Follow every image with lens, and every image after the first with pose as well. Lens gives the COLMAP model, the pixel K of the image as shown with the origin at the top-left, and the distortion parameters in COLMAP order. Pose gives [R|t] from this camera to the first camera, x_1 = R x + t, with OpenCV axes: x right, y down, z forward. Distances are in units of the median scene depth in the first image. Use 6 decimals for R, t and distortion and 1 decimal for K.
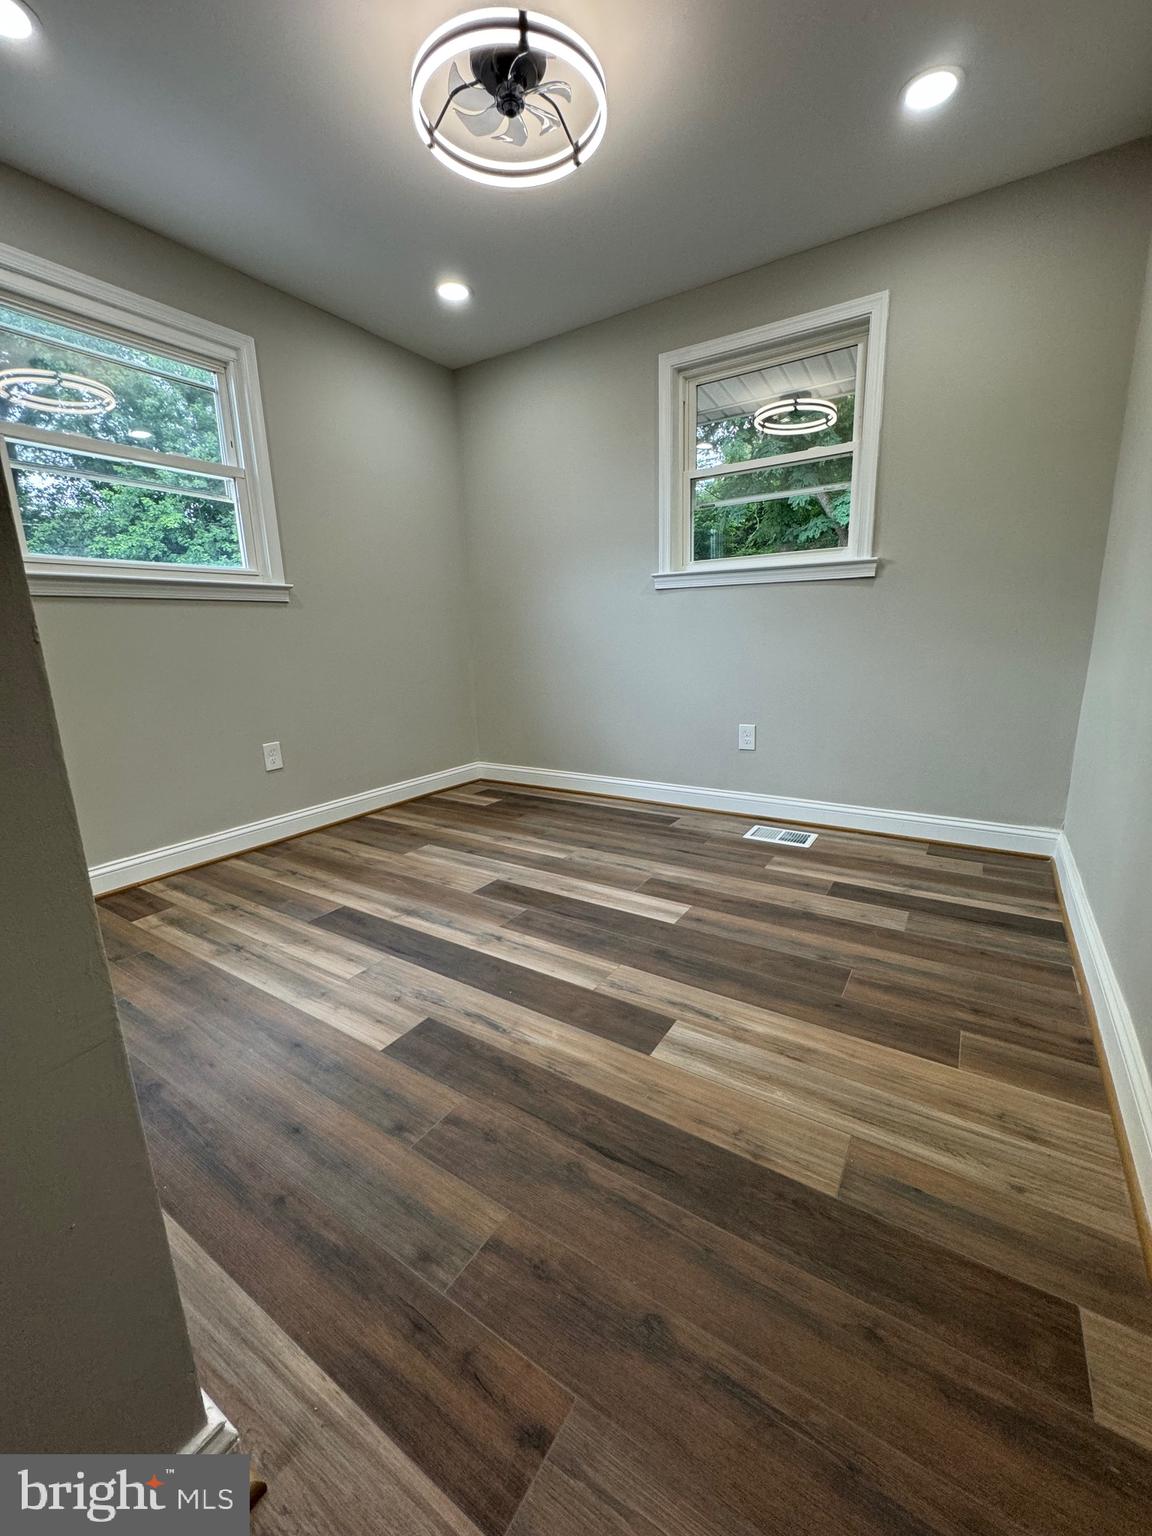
lens RADIAL K [[614.7, 0, 576.0], [0, 614.7, 768.0], [0, 0, 1]] dist [-0.002796, 0.000456]
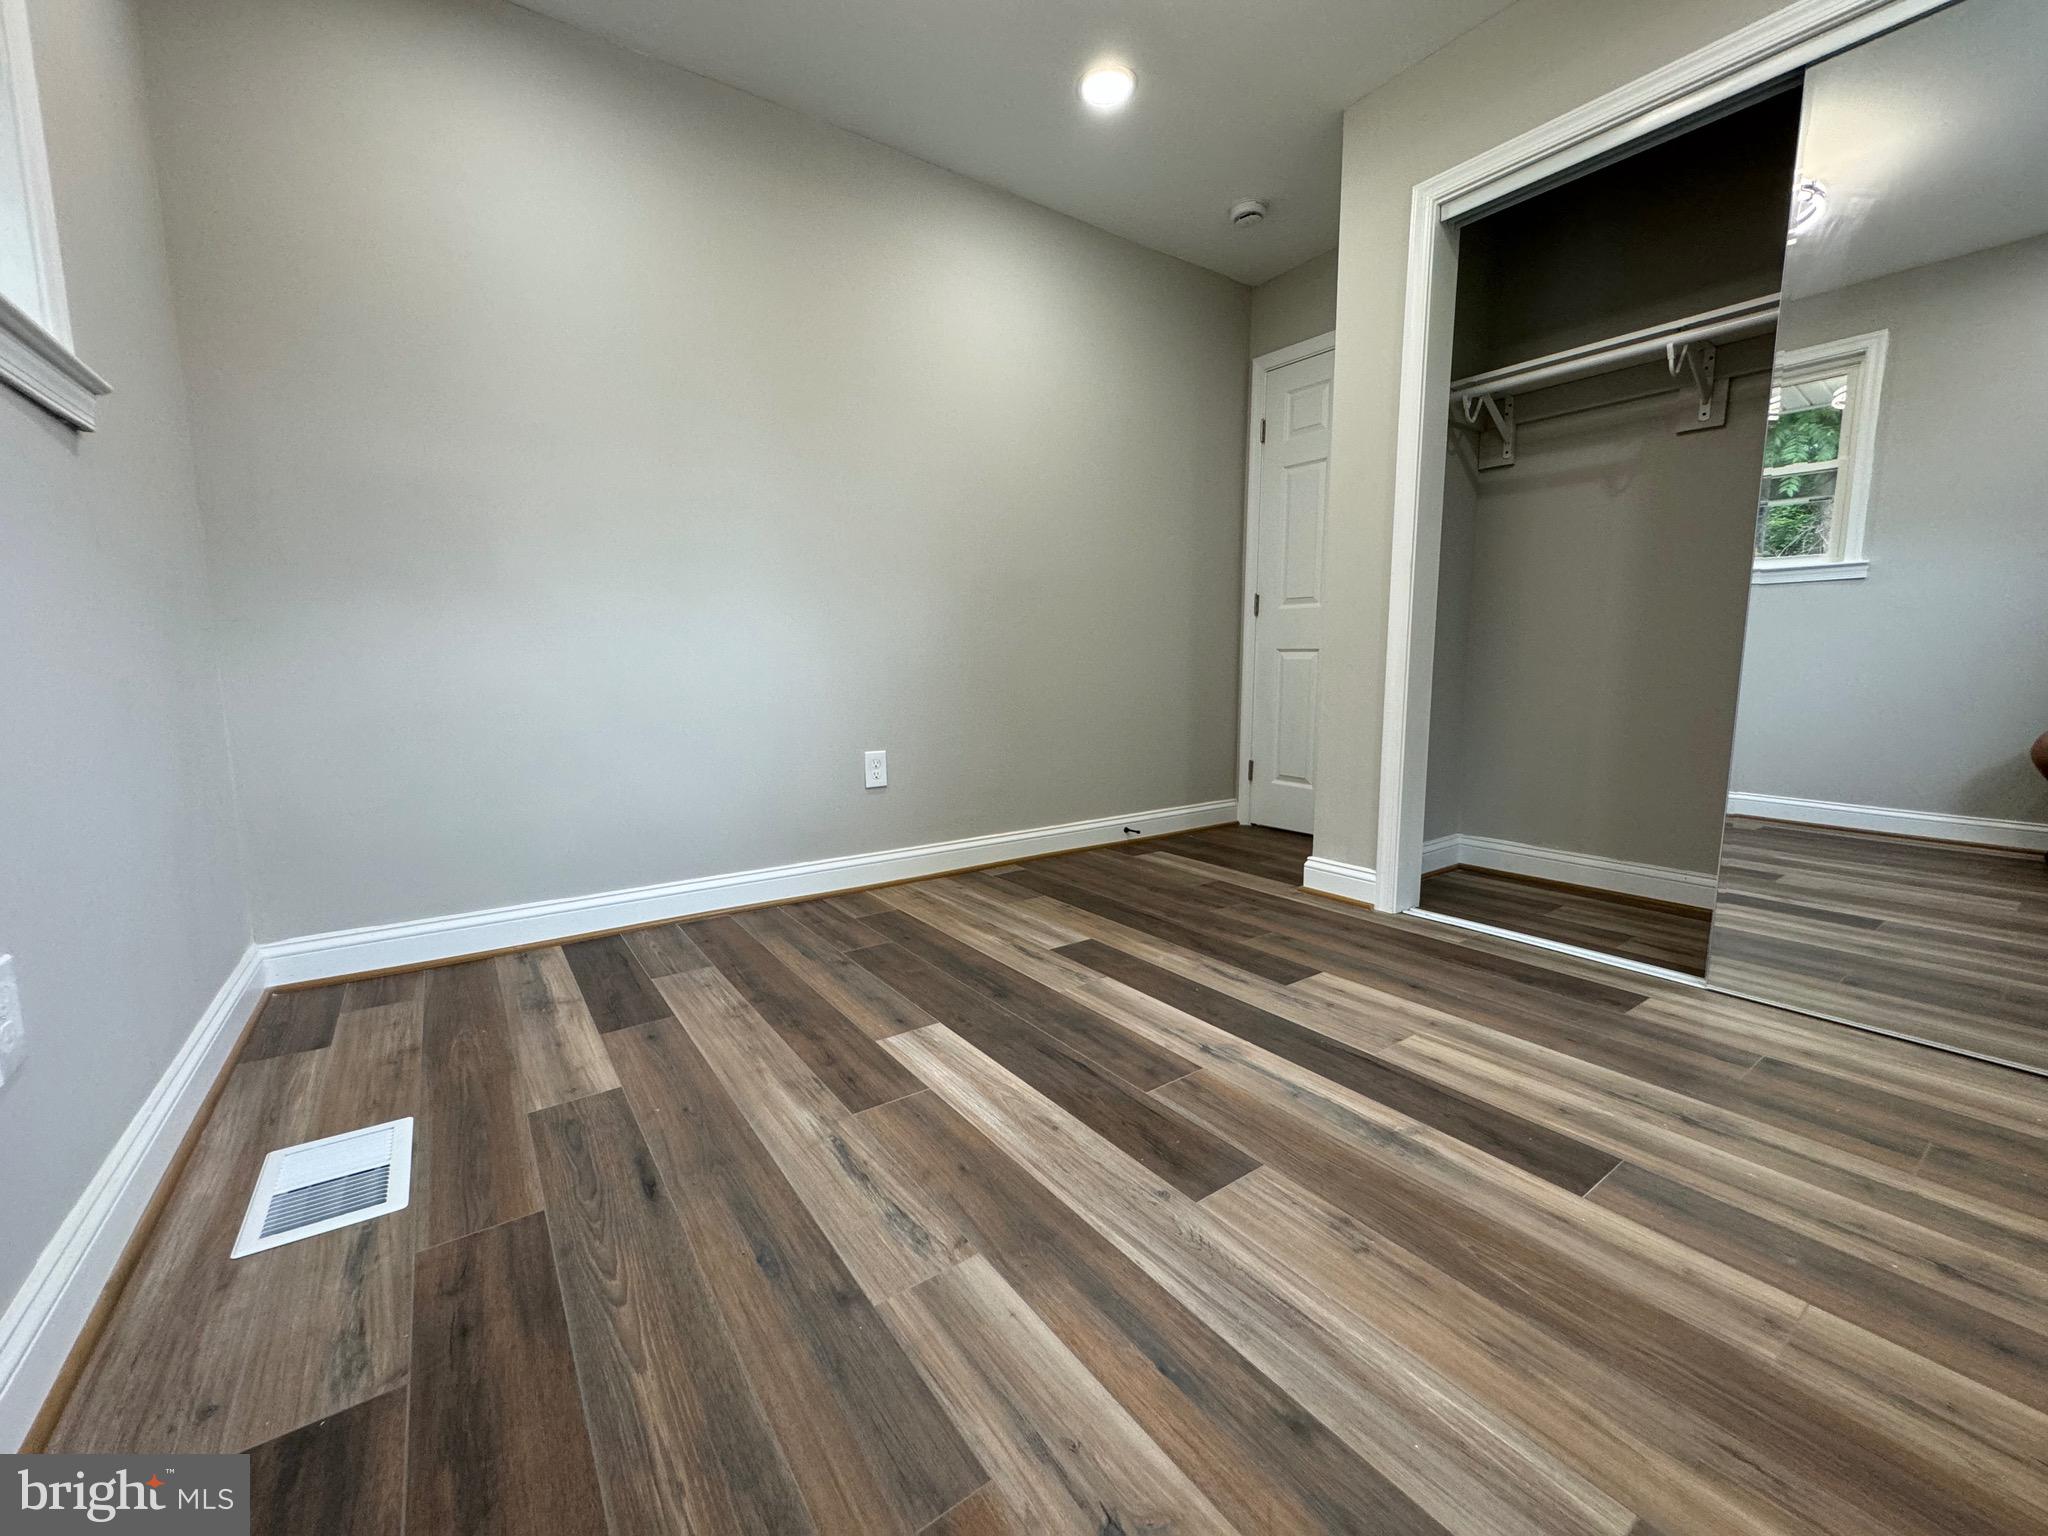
lens RADIAL K [[819.7, 0, 1023.5], [0, 819.7, 764.9], [0, 0, 1]] dist [-0.002796, 0.000456]
pose [[-0.930060, -0.013974, 0.367142, -0.232594], [0.110363, 0.942503, 0.315449, -0.263431], [-0.350441, 0.333906, -0.875042, 1.542698]]
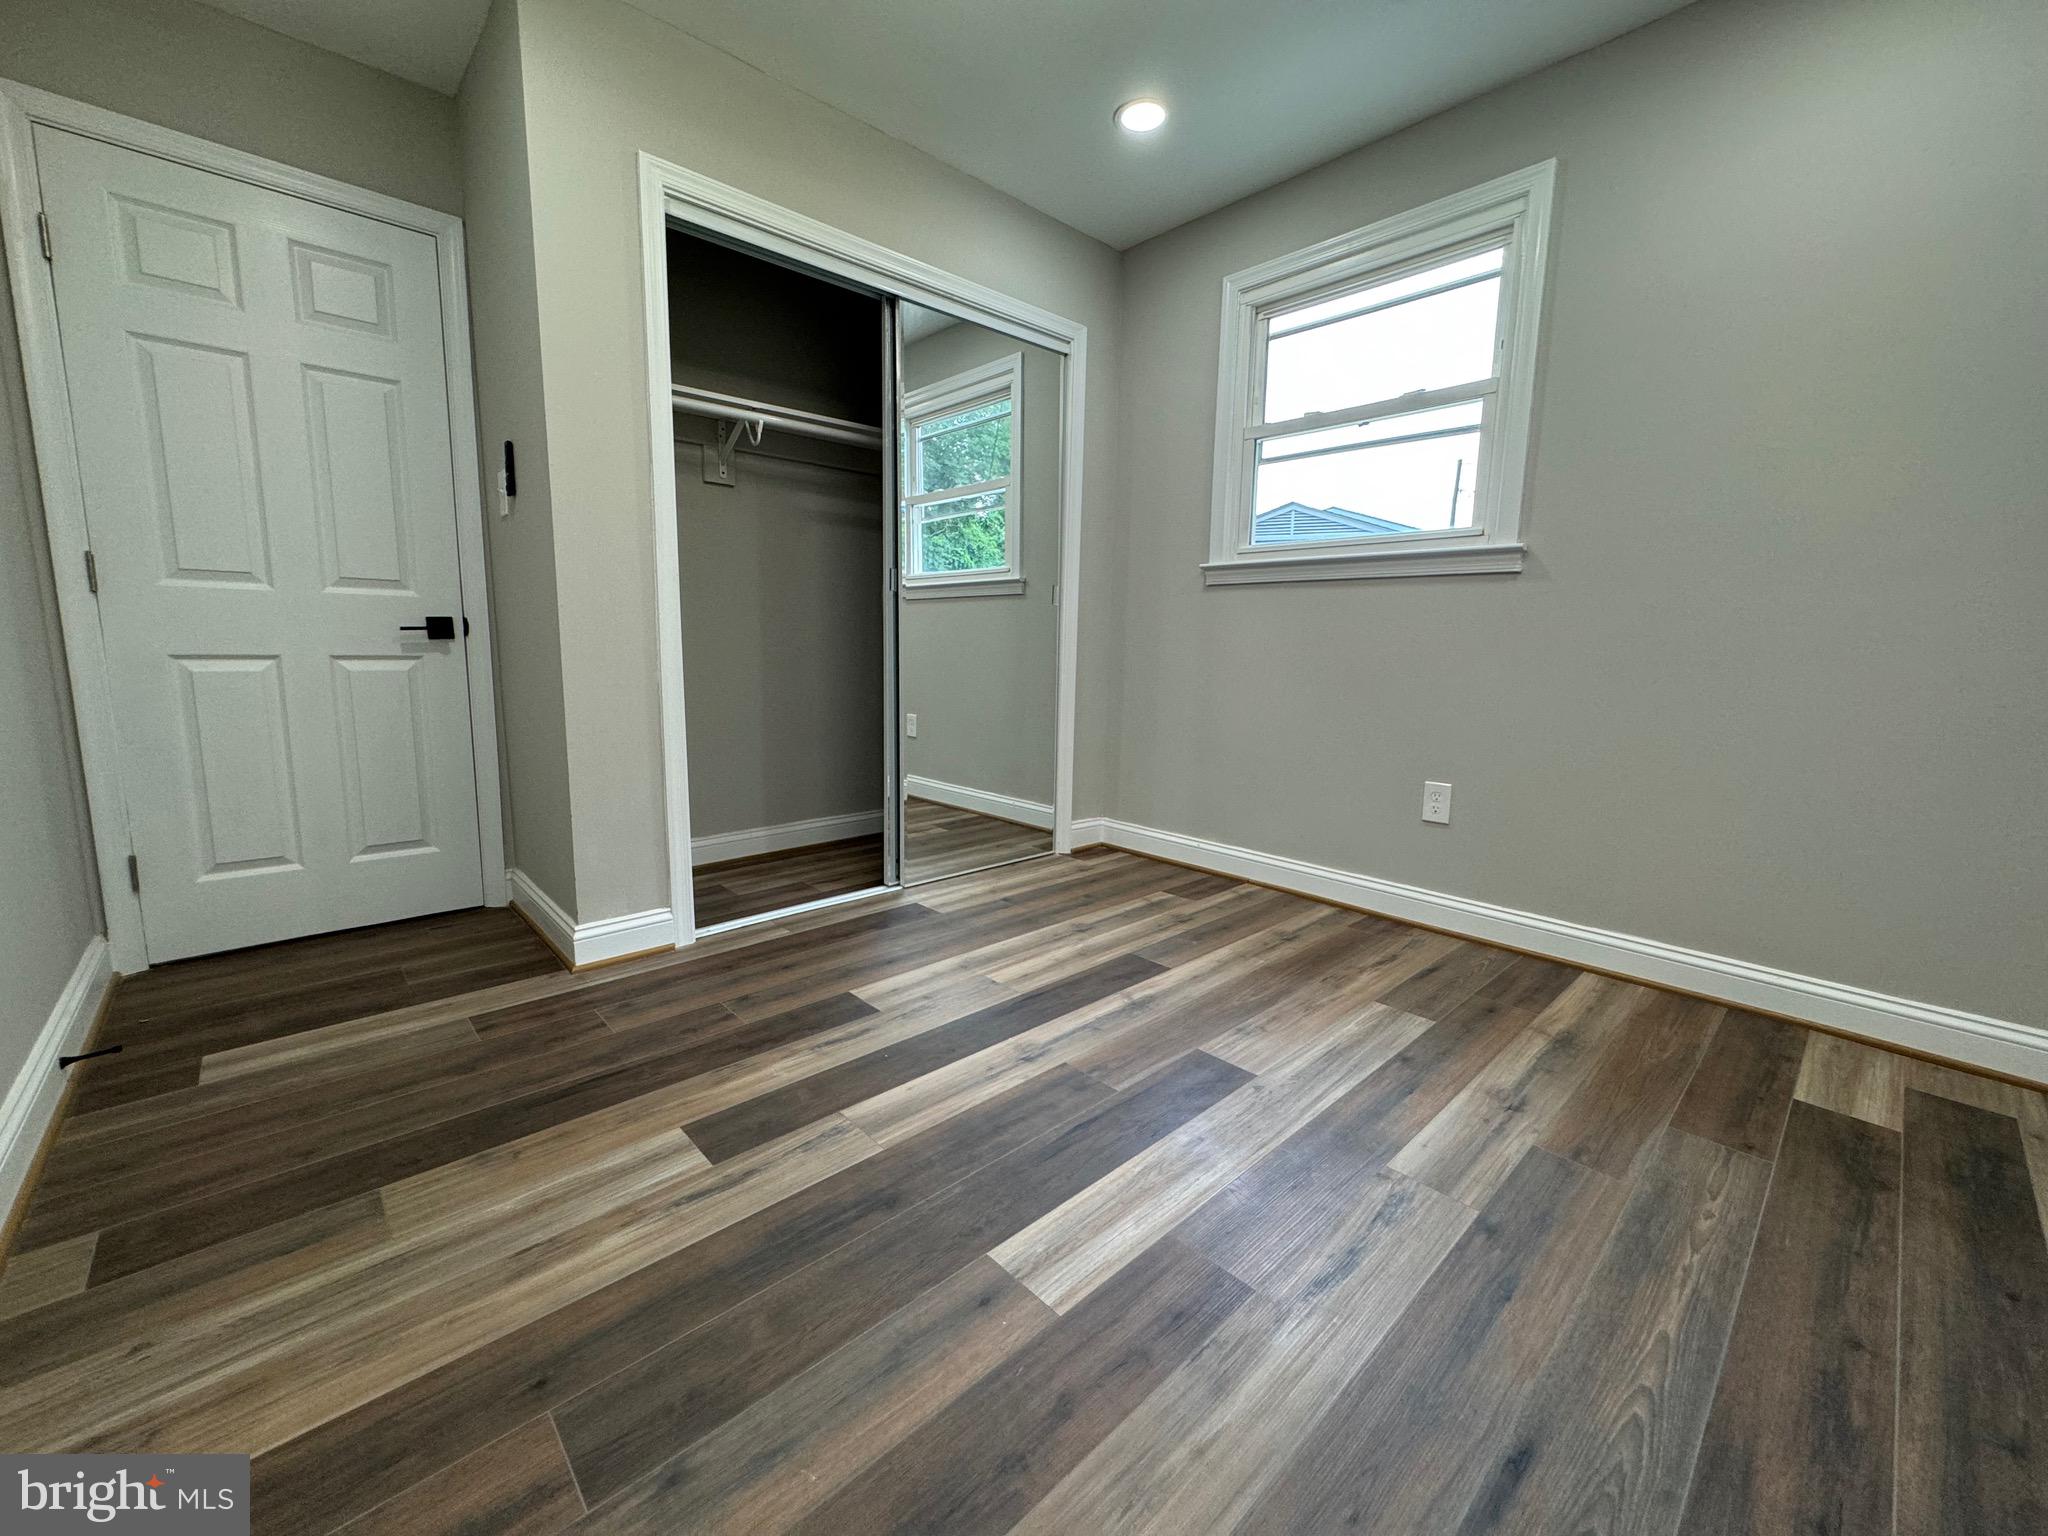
lens RADIAL K [[819.7, 0, 1023.5], [0, 819.7, 764.9], [0, 0, 1]] dist [-0.002796, 0.000456]
pose [[-0.242712, 0.172065, -0.954717, 0.621172], [-0.219141, 0.948981, 0.226742, -0.215984], [0.945023, 0.264250, -0.192622, 0.975552]]
